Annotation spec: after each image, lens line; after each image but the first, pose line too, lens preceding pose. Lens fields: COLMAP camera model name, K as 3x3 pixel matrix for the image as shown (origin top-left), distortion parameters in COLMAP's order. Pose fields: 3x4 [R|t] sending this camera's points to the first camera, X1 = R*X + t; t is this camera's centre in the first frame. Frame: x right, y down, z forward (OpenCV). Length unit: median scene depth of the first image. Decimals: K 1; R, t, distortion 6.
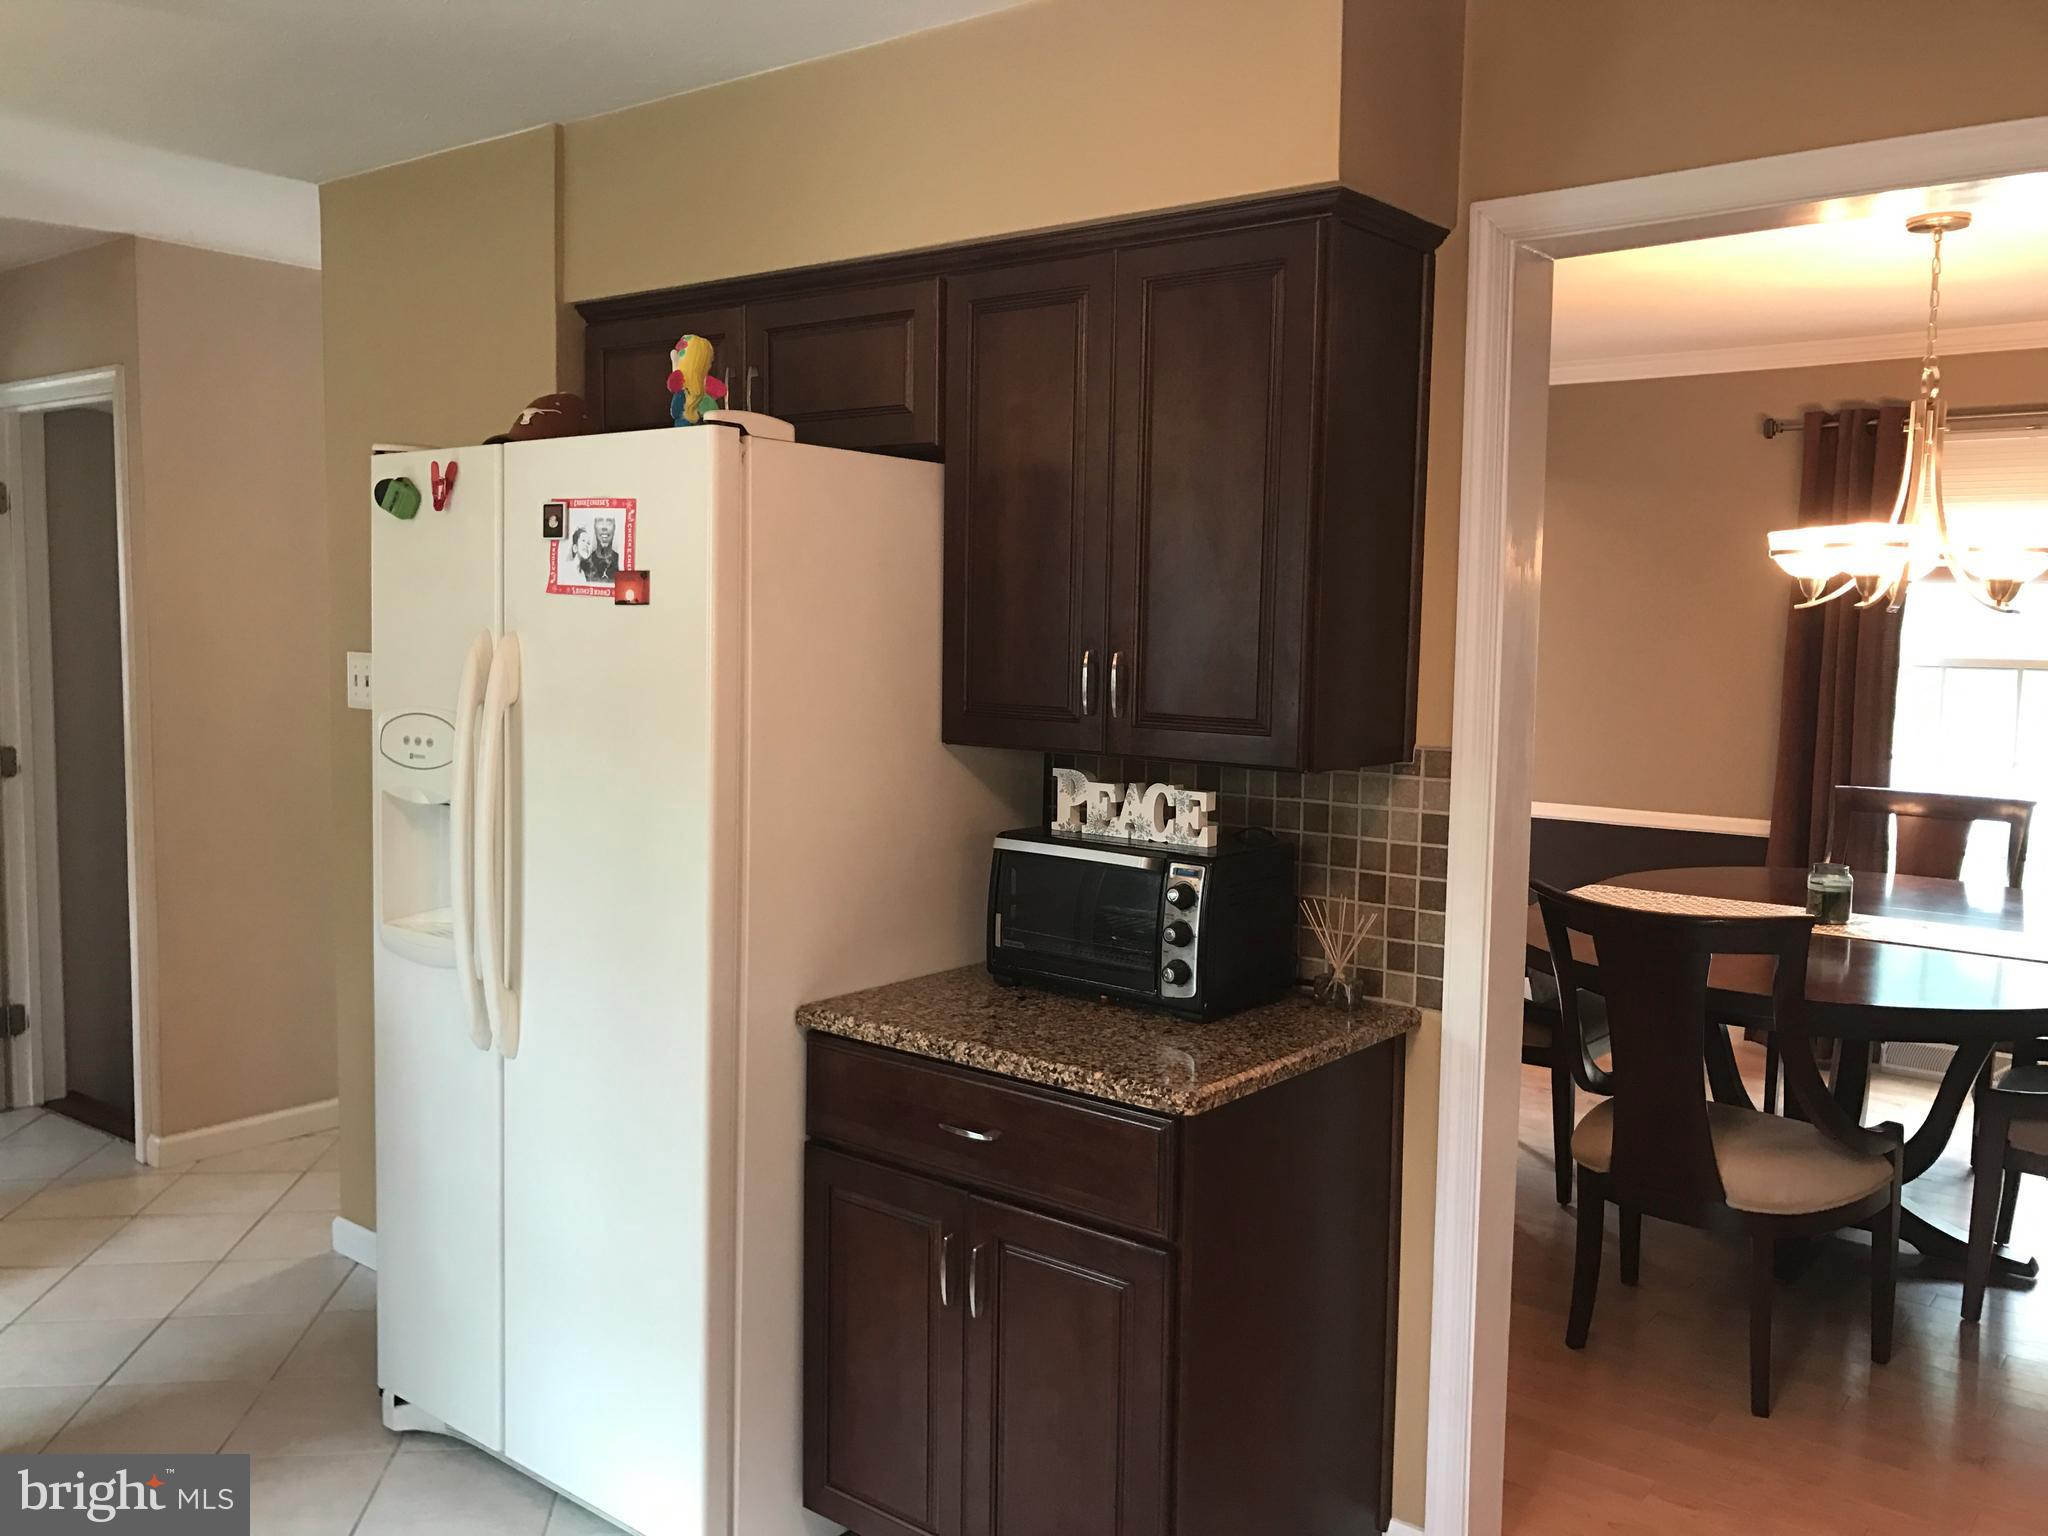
lens RADIAL K [[1678.7, 0, 1016.4], [0, 1678.7, 780.1], [0, 0, 1]] dist [0.051797, -0.070012]
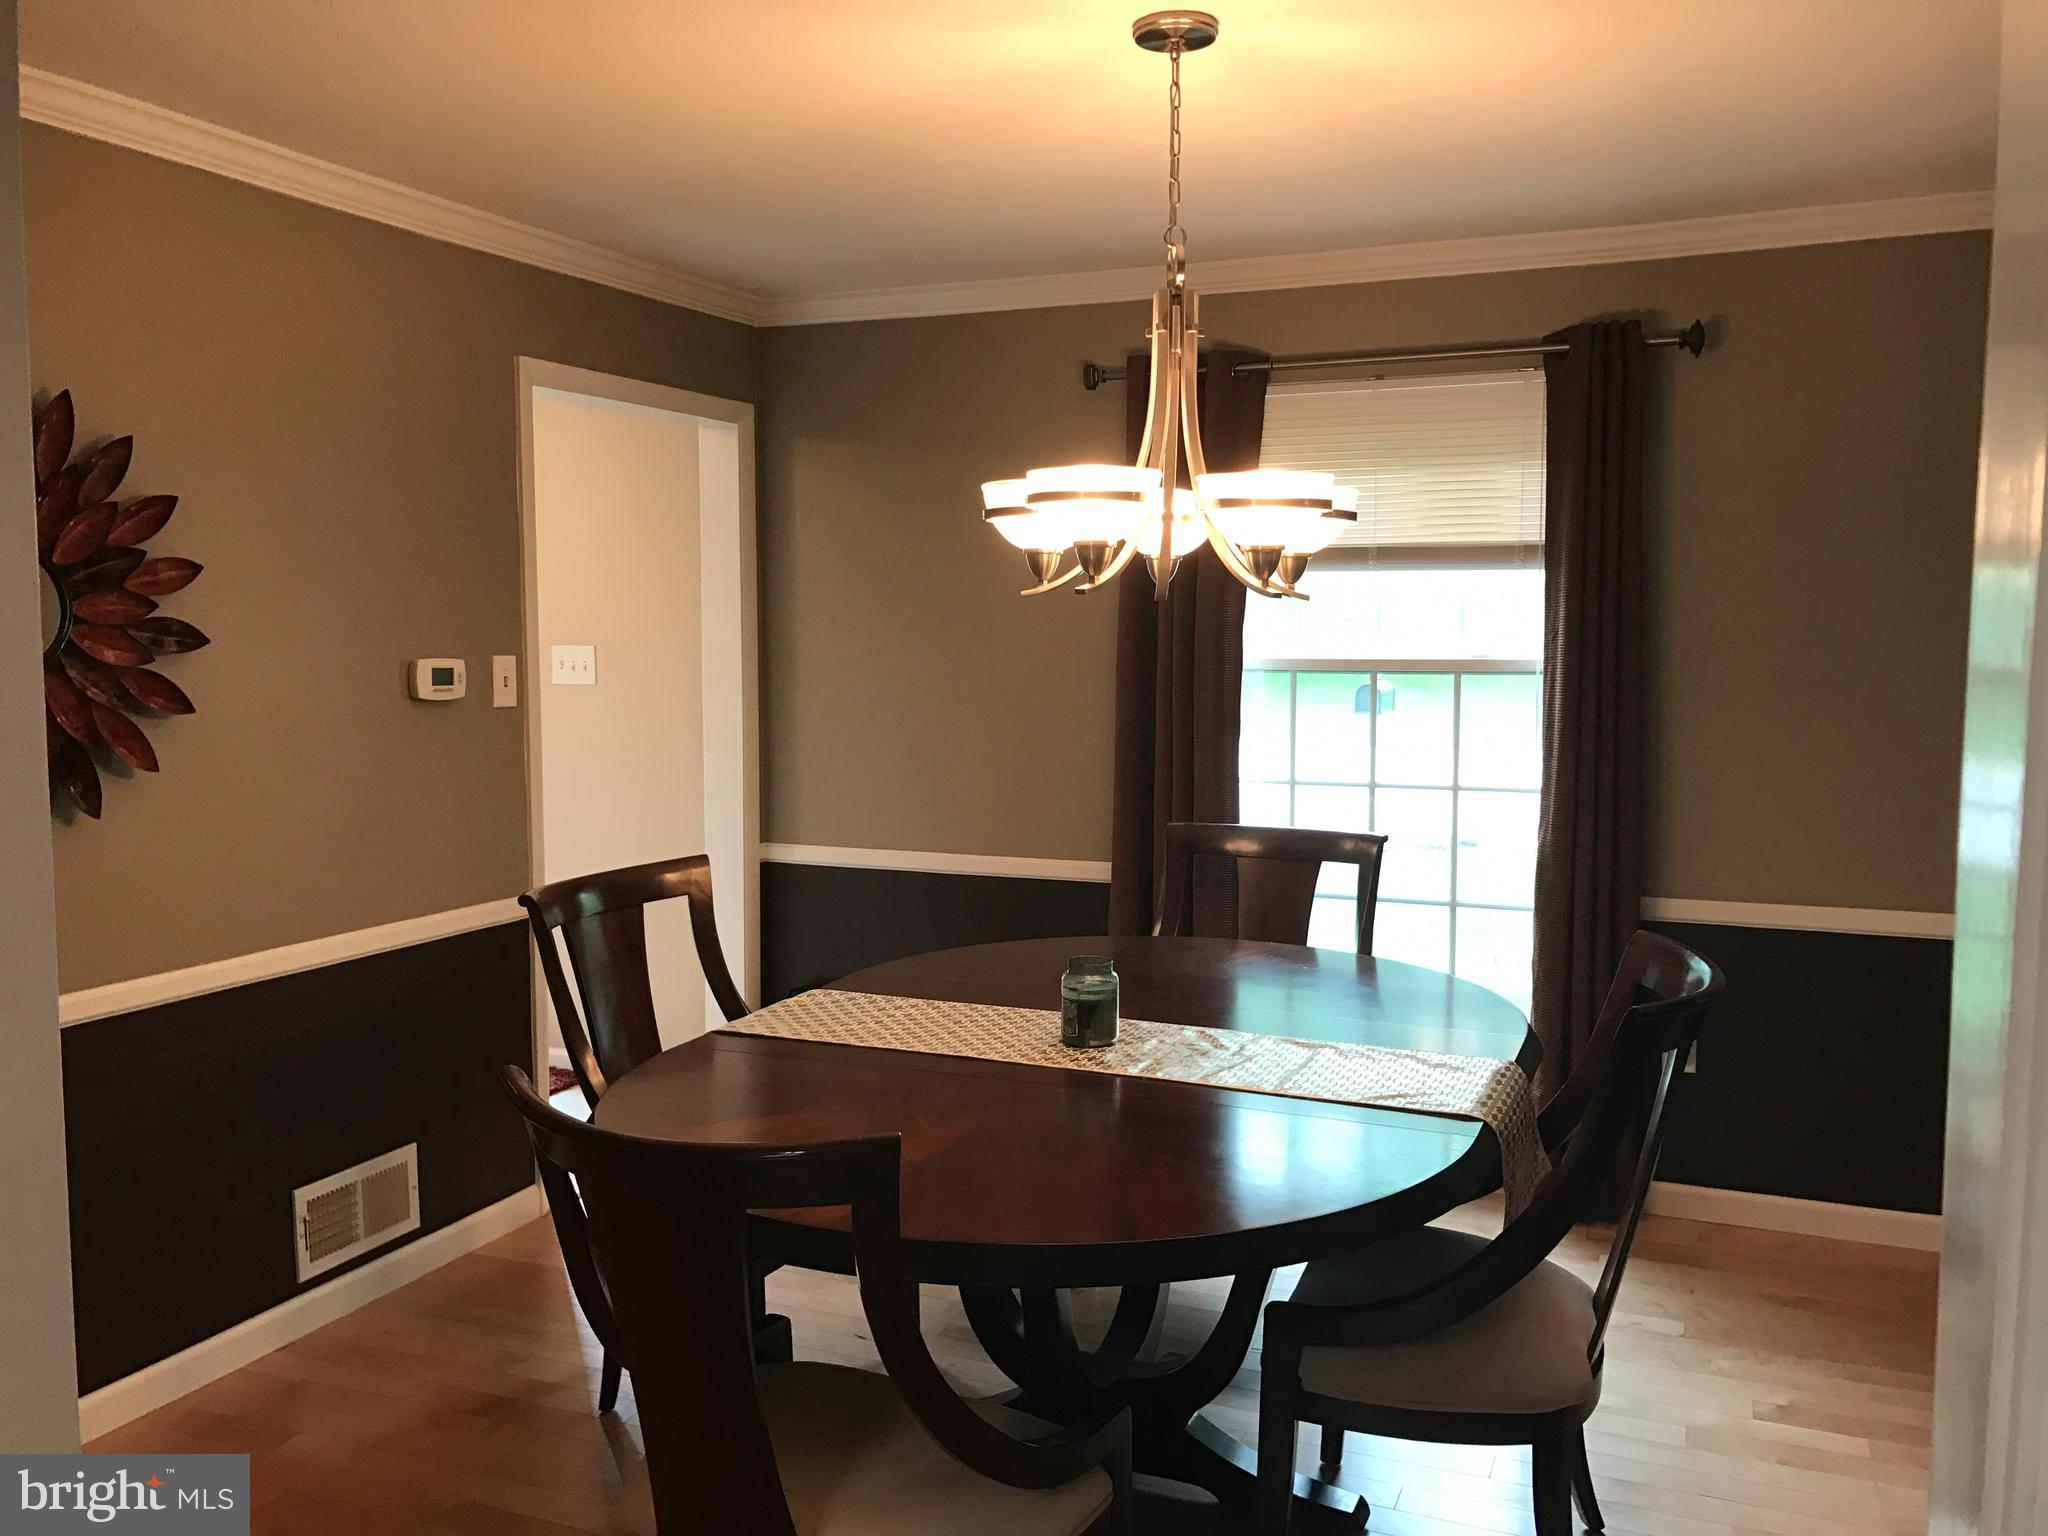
lens RADIAL K [[1678.7, 0, 1037.1], [0, 1678.7, 759.9], [0, 0, 1]] dist [0.051797, -0.070012]
pose [[0.960904, -0.029655, 0.275289, 0.271409], [0.033376, 0.999404, -0.008843, -0.027127], [-0.274862, 0.017685, 0.961321, 0.336174]]
